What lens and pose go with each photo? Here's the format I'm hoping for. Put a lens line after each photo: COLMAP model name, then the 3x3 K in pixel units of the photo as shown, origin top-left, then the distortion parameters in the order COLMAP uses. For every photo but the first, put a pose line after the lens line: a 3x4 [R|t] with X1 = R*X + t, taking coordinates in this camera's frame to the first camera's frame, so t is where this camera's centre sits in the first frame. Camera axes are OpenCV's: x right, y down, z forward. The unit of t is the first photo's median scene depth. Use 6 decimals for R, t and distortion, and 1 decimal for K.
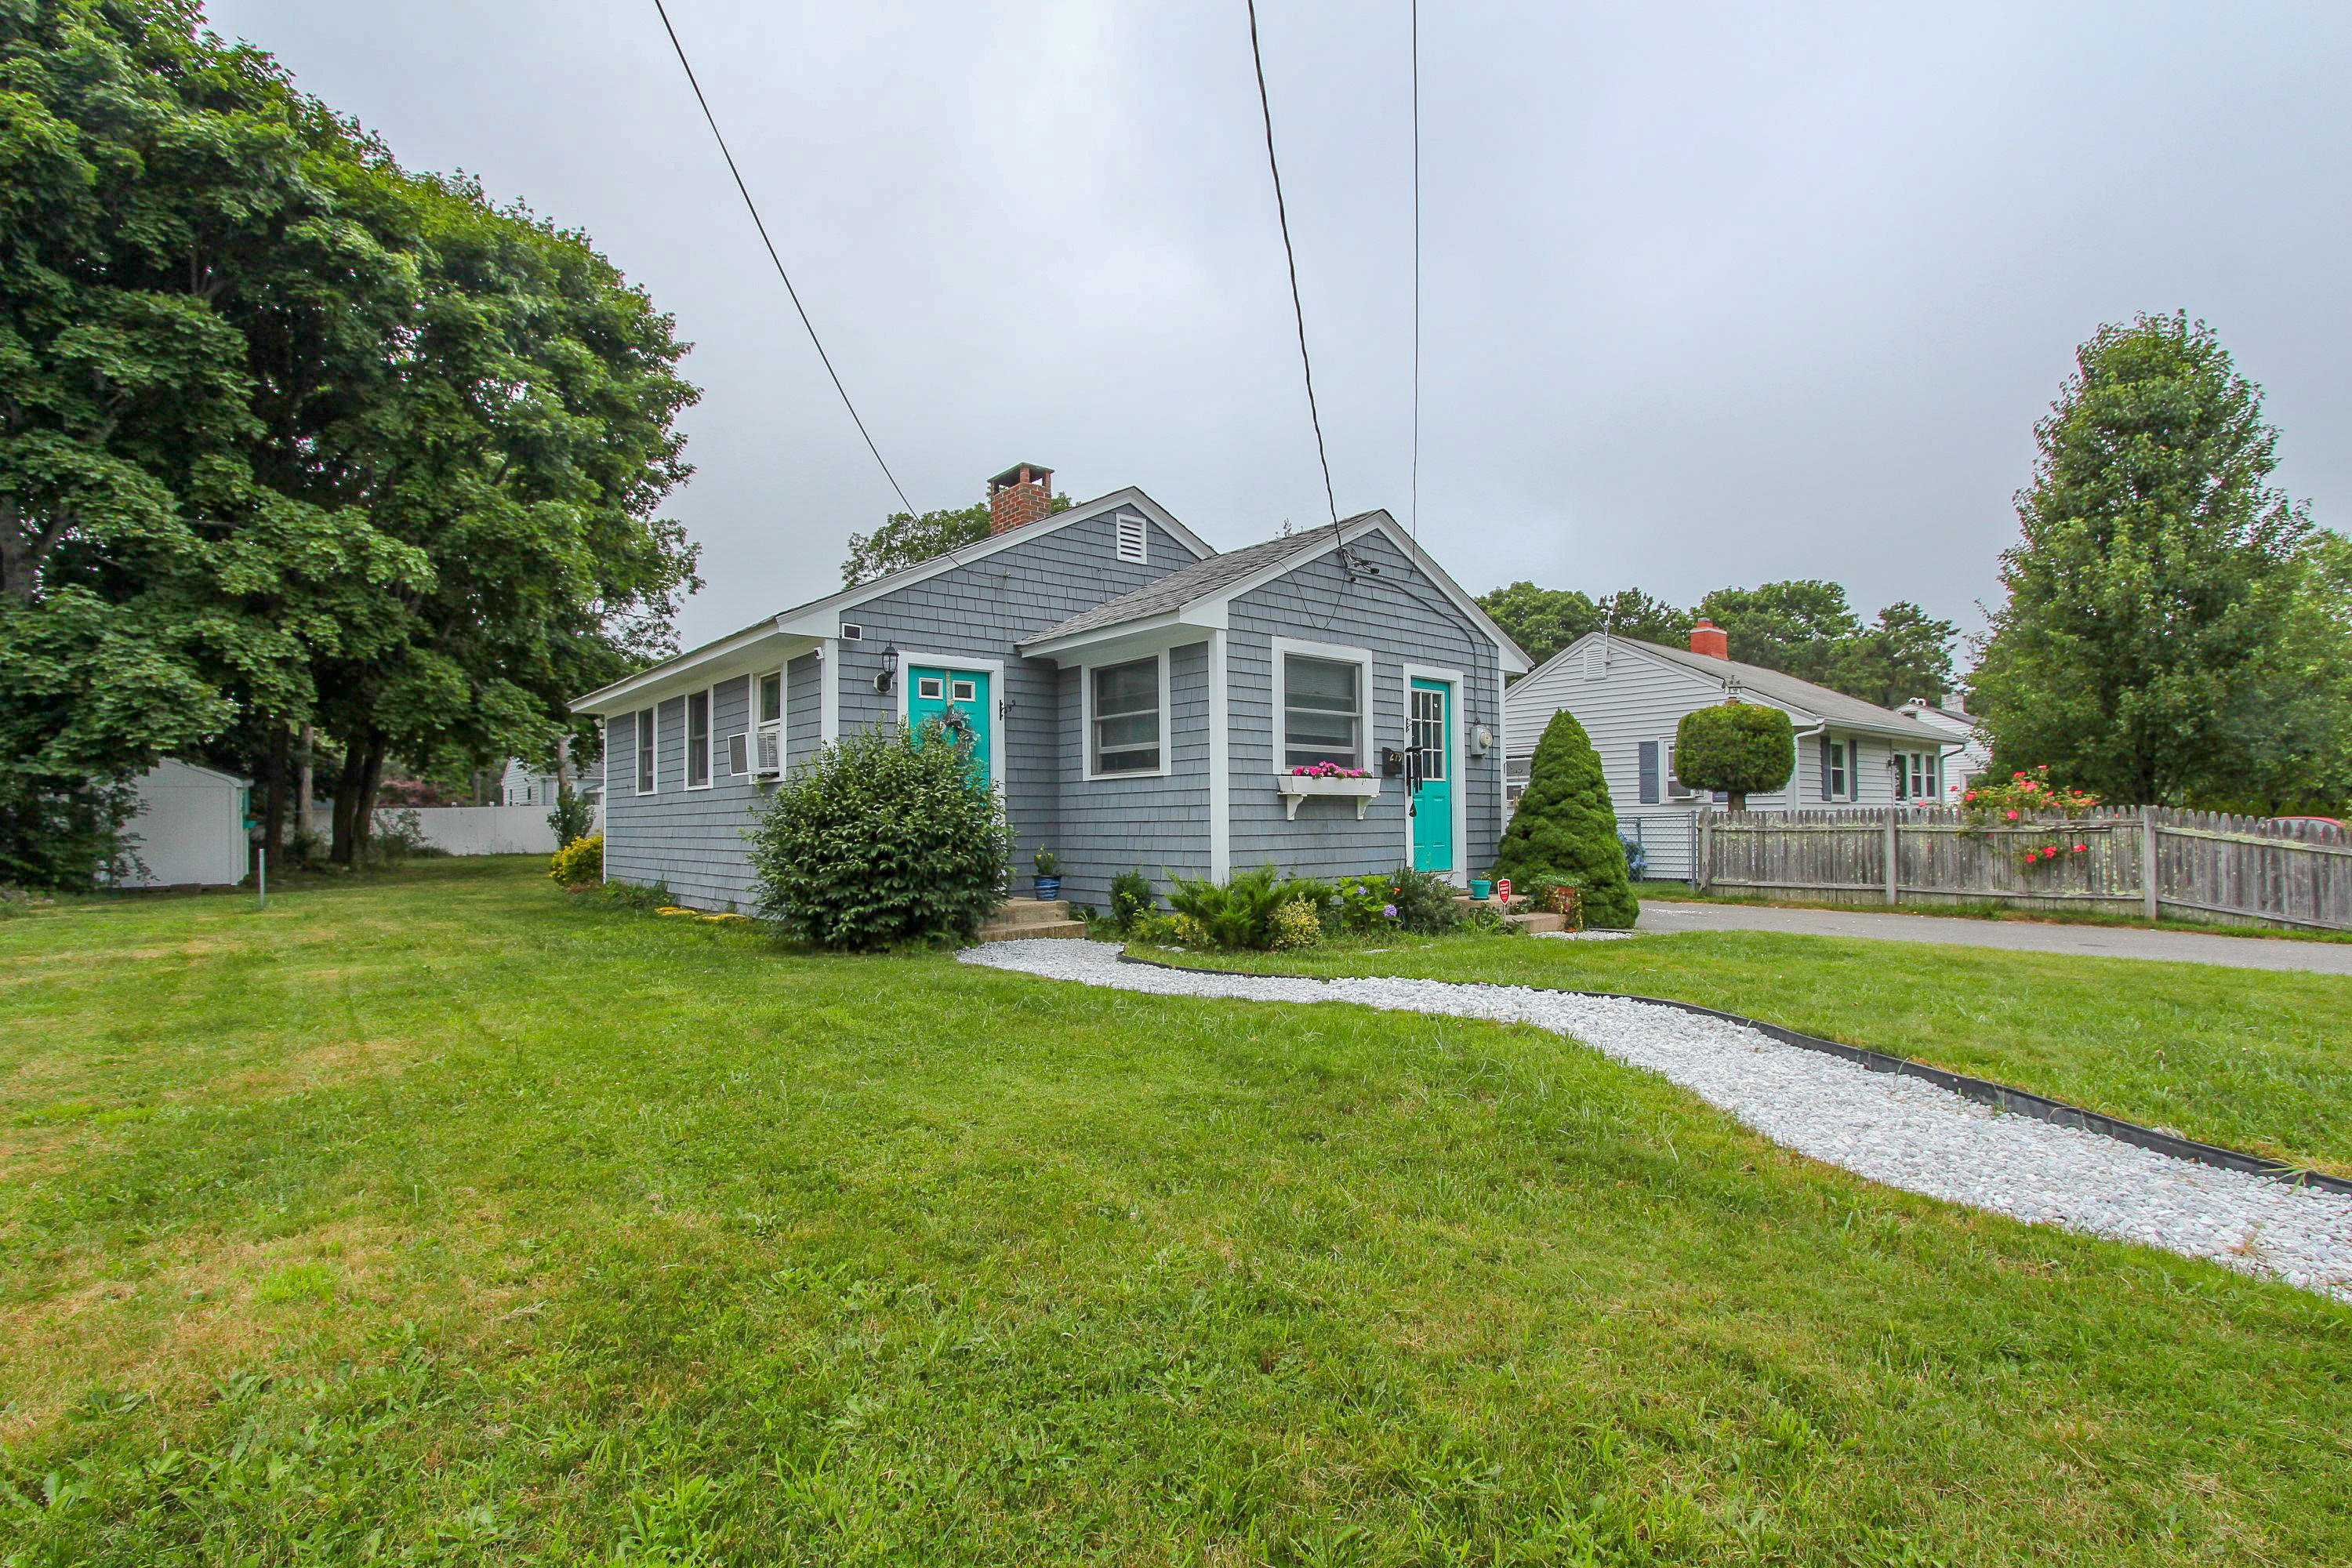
lens RADIAL K [[1097.6, 0, 1196.3], [0, 1097.6, 797.6], [0, 0, 1]] dist [-0.018785, 0.003099]
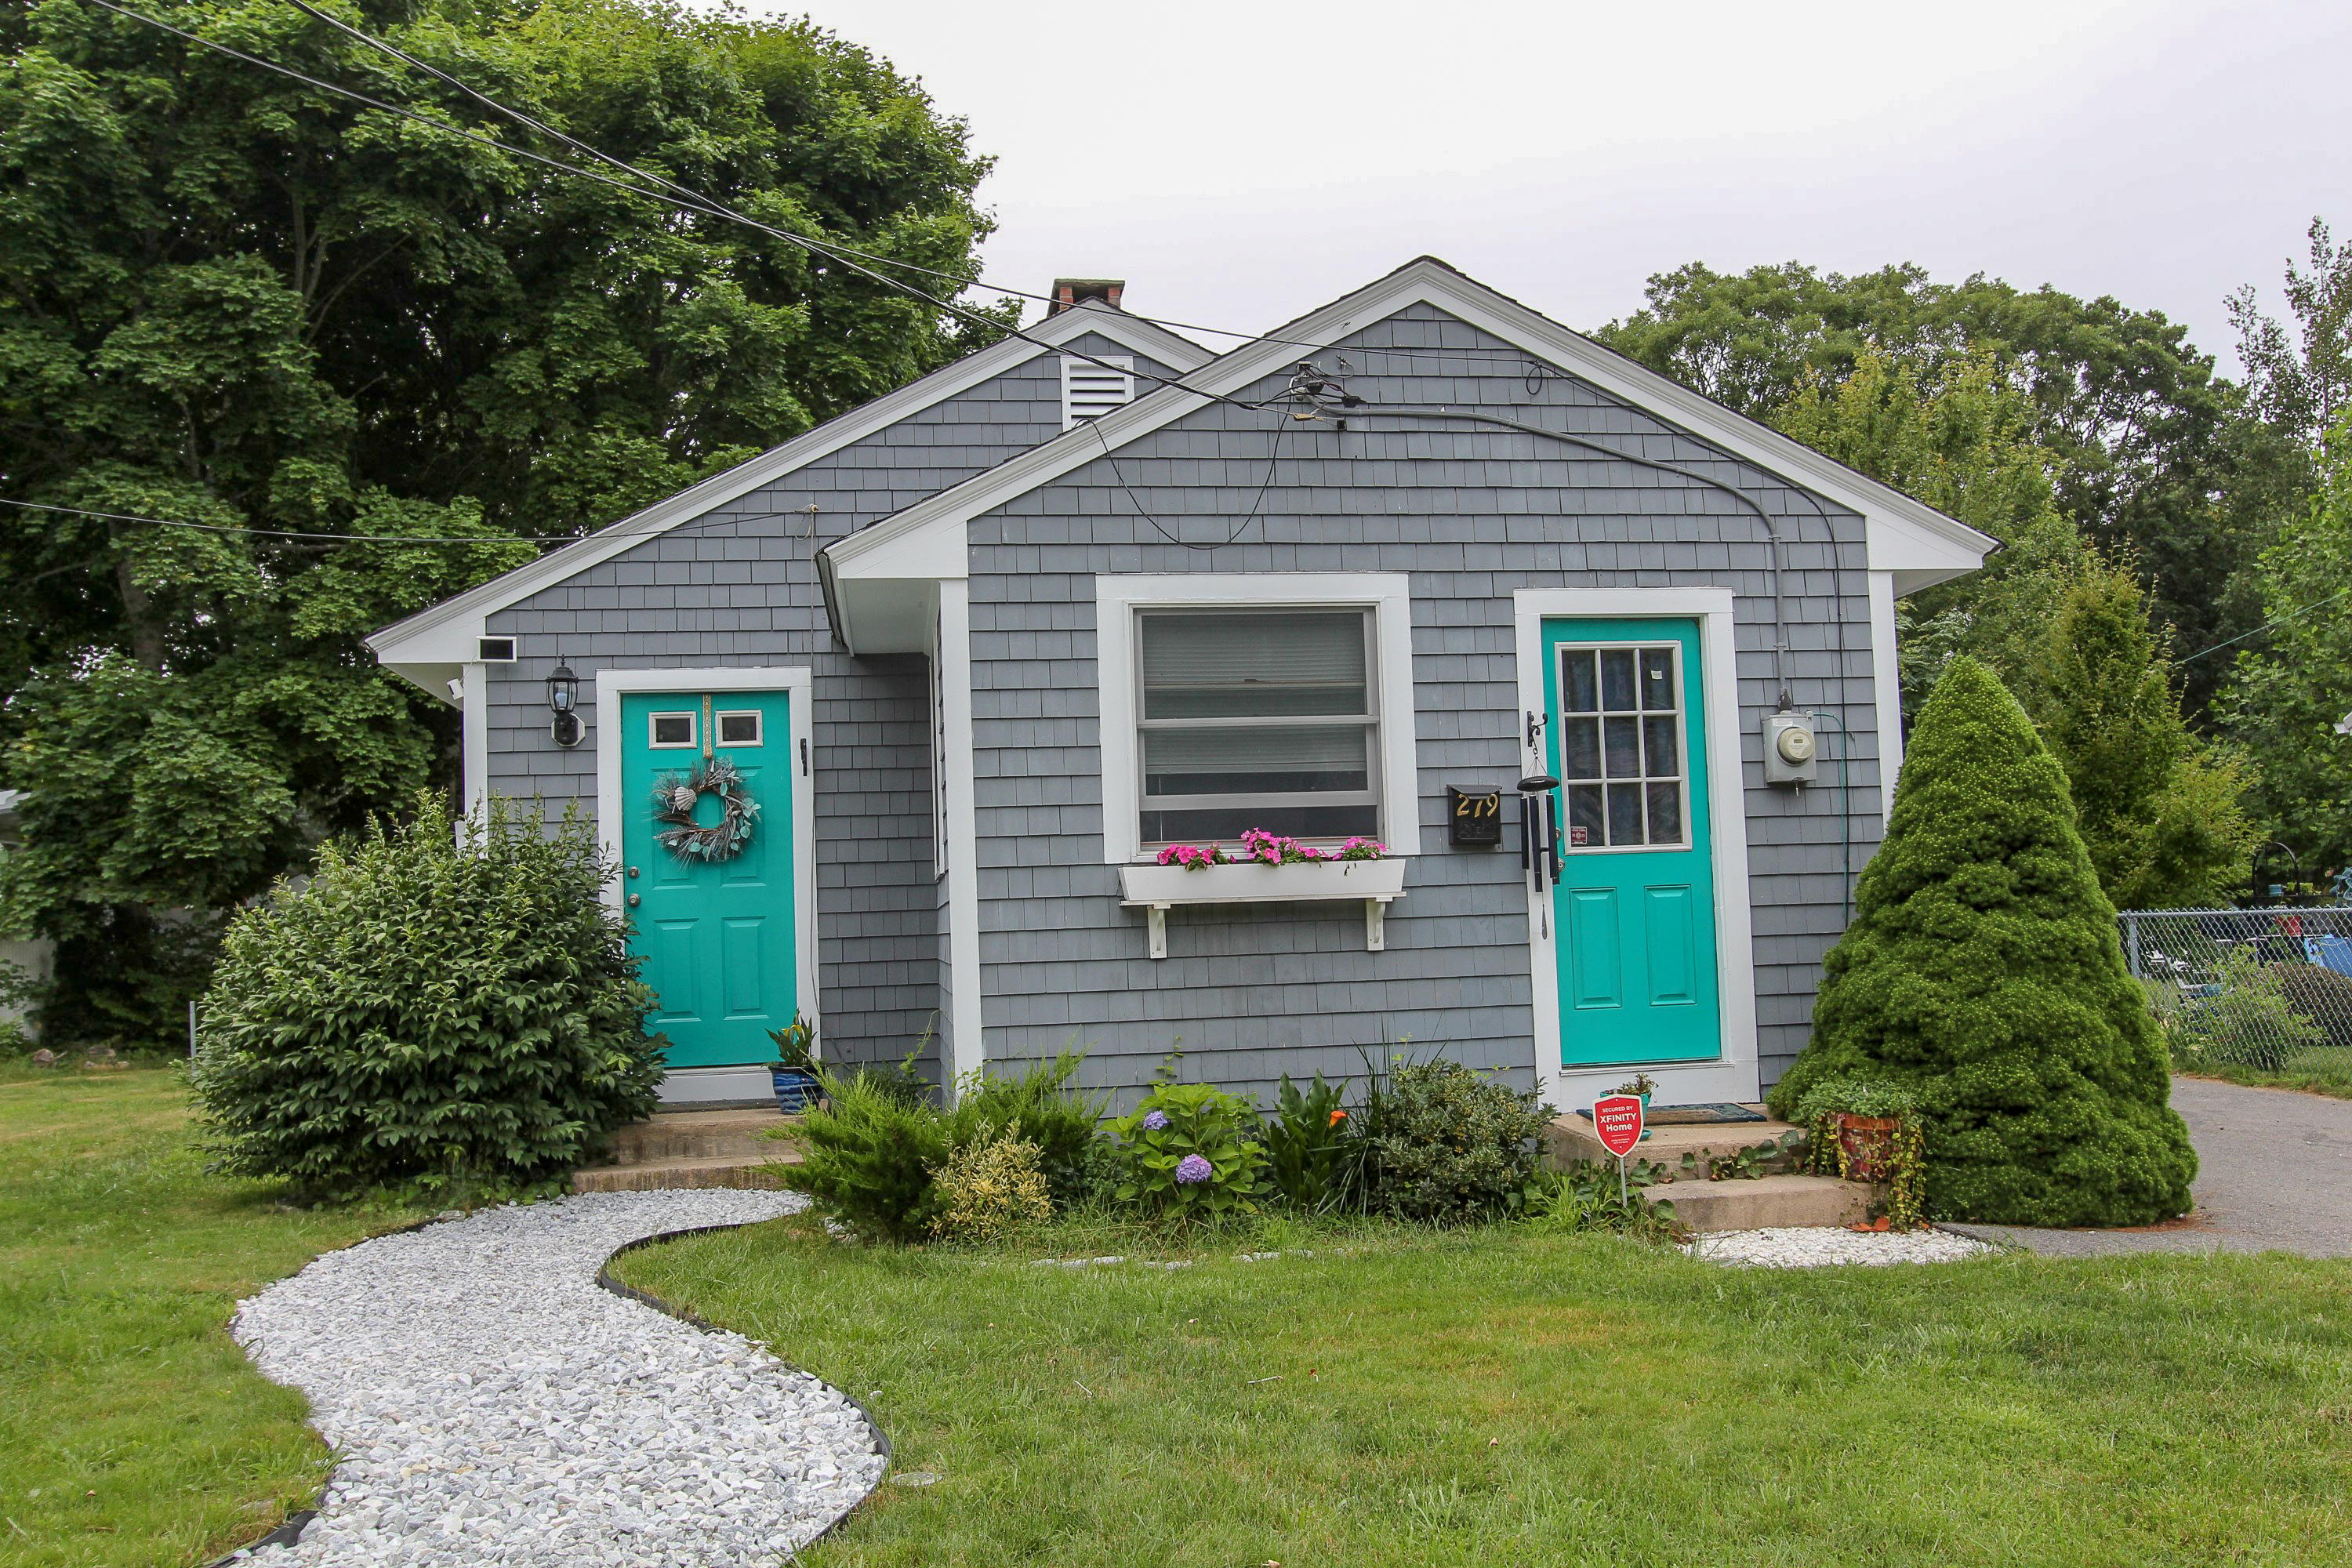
lens RADIAL K [[2009.8, 0, 1191.8], [0, 2009.8, 797.2], [0, 0, 1]] dist [0.006792, 0.007376]
pose [[0.846168, -0.052640, -0.530310, 0.471483], [0.038884, 0.998556, -0.037077, -0.013565], [0.531496, 0.010753, 0.846993, 0.230344]]
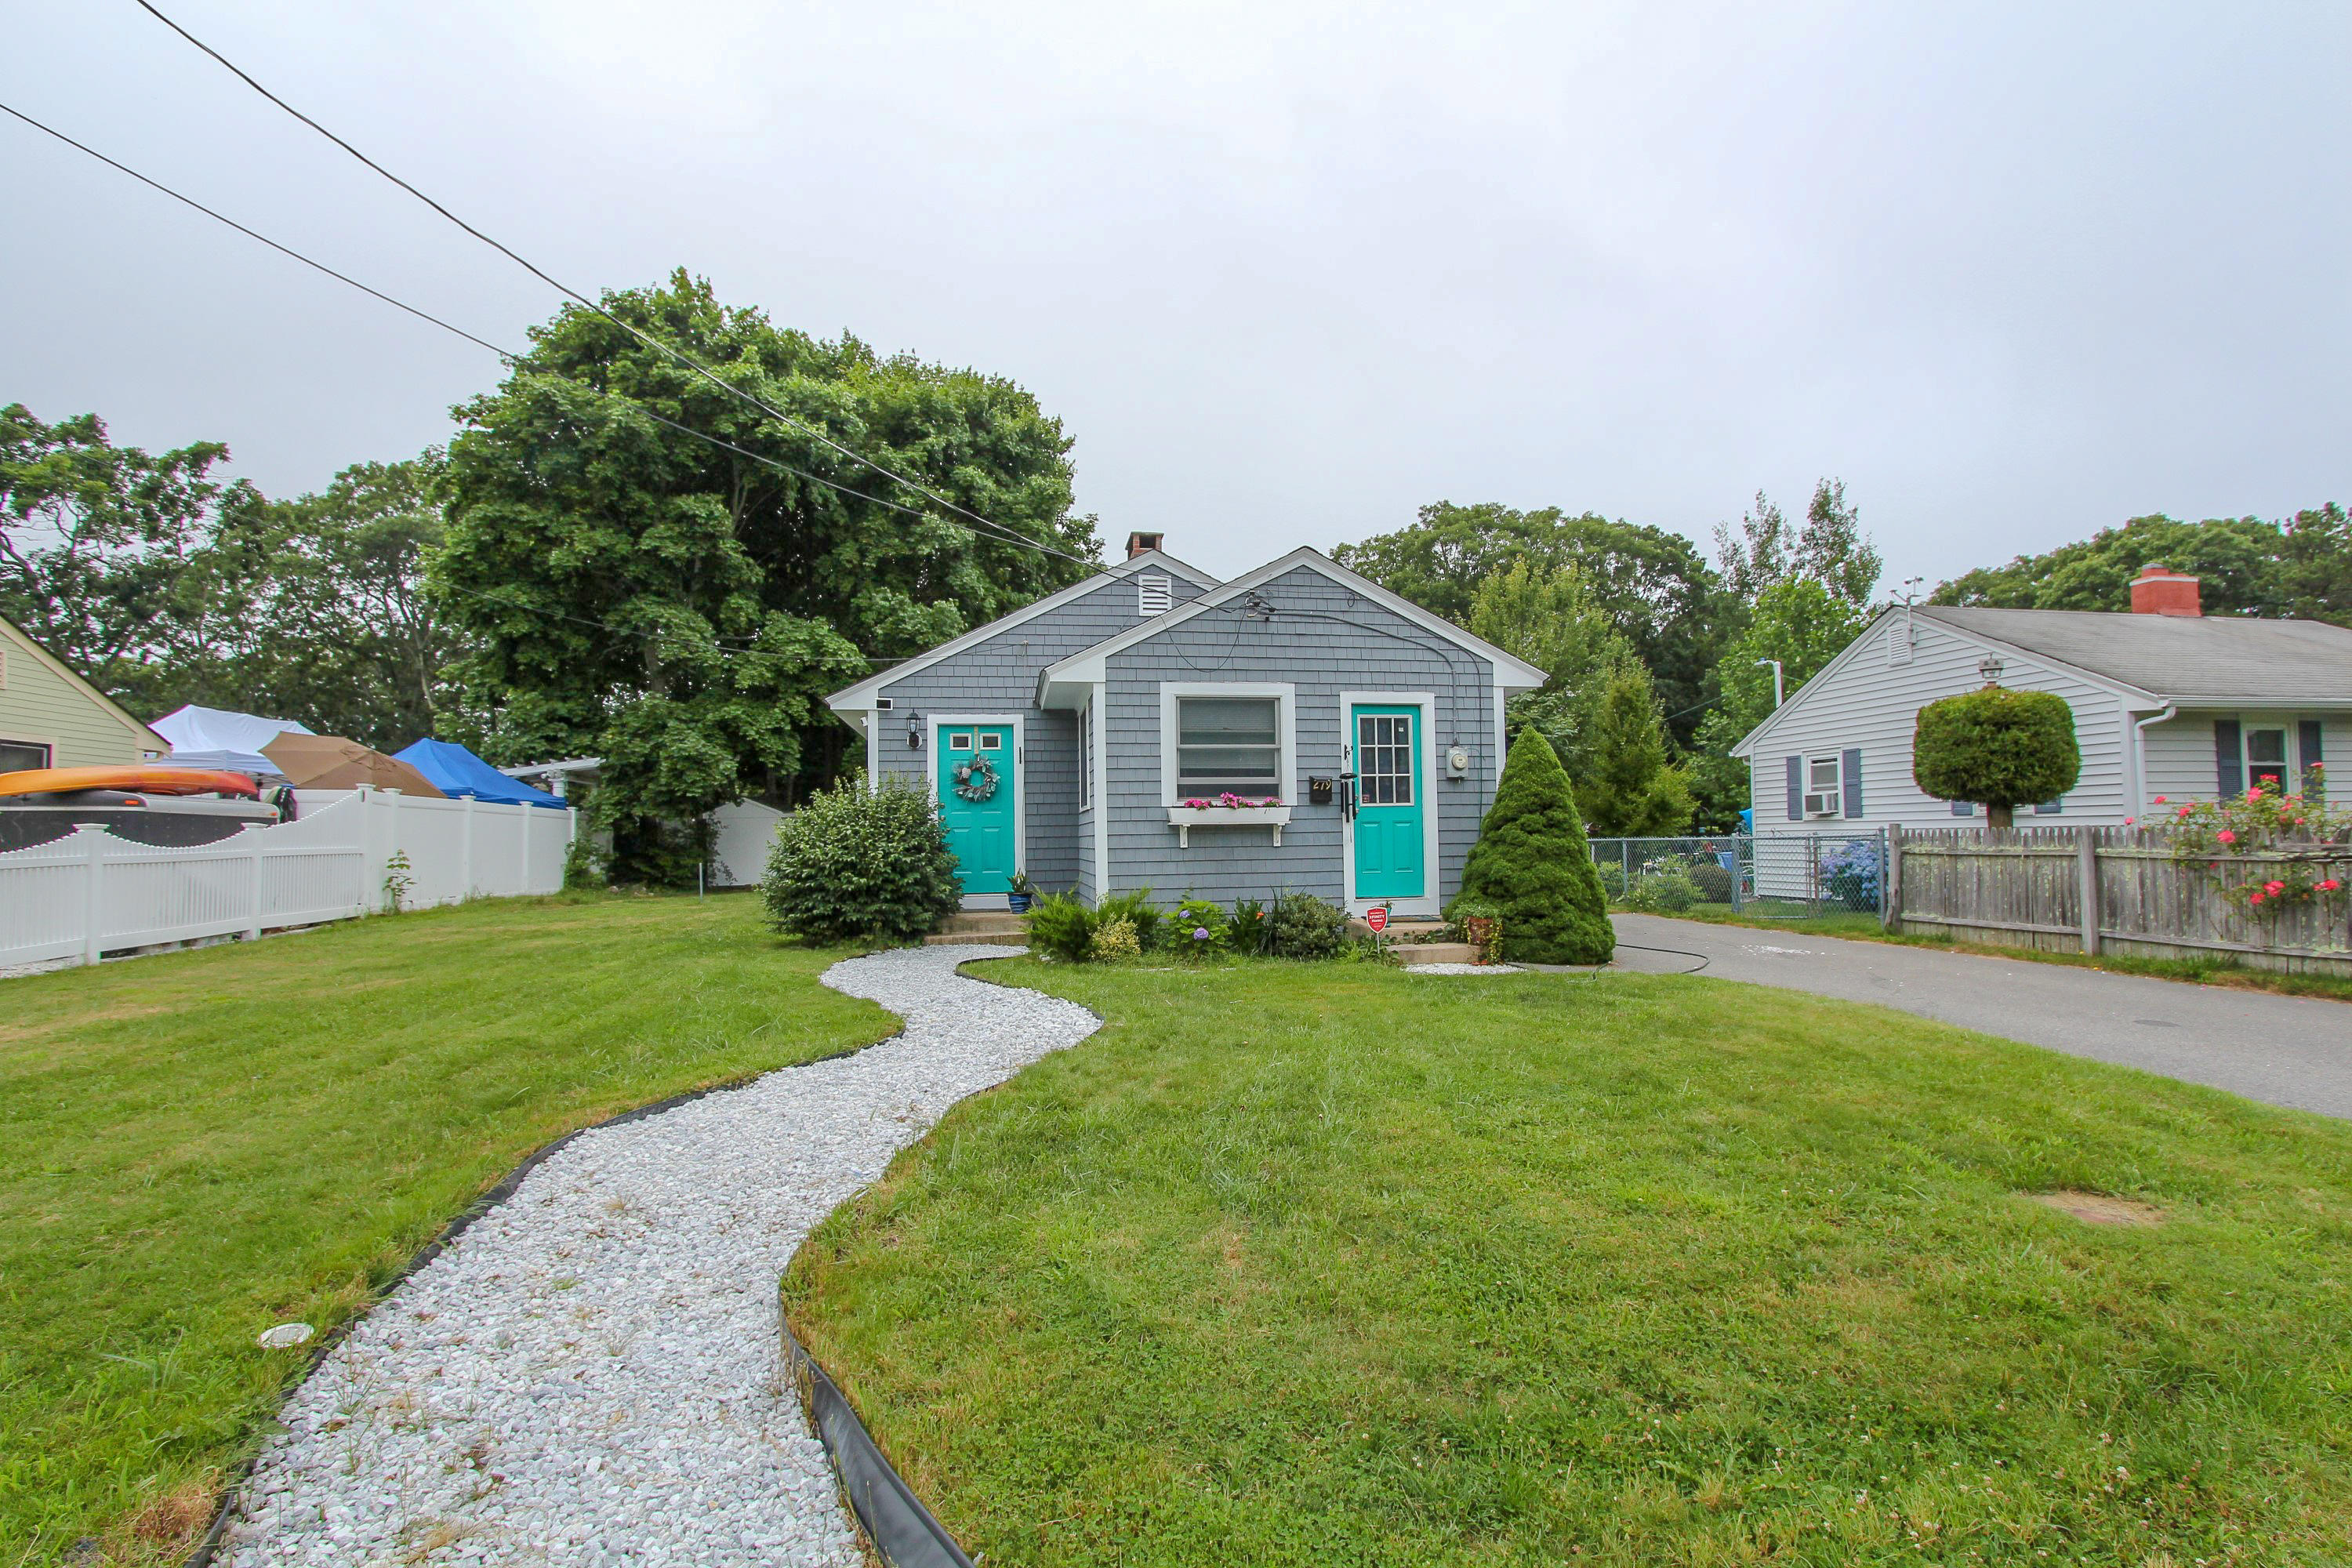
lens RADIAL K [[1097.6, 0, 1196.3], [0, 1097.6, 797.6], [0, 0, 1]] dist [-0.018785, 0.003099]
pose [[0.859884, -0.021637, -0.510031, 0.553949], [0.017919, 0.999765, -0.012203, -0.013496], [0.510175, 0.001354, 0.860069, 0.050745]]
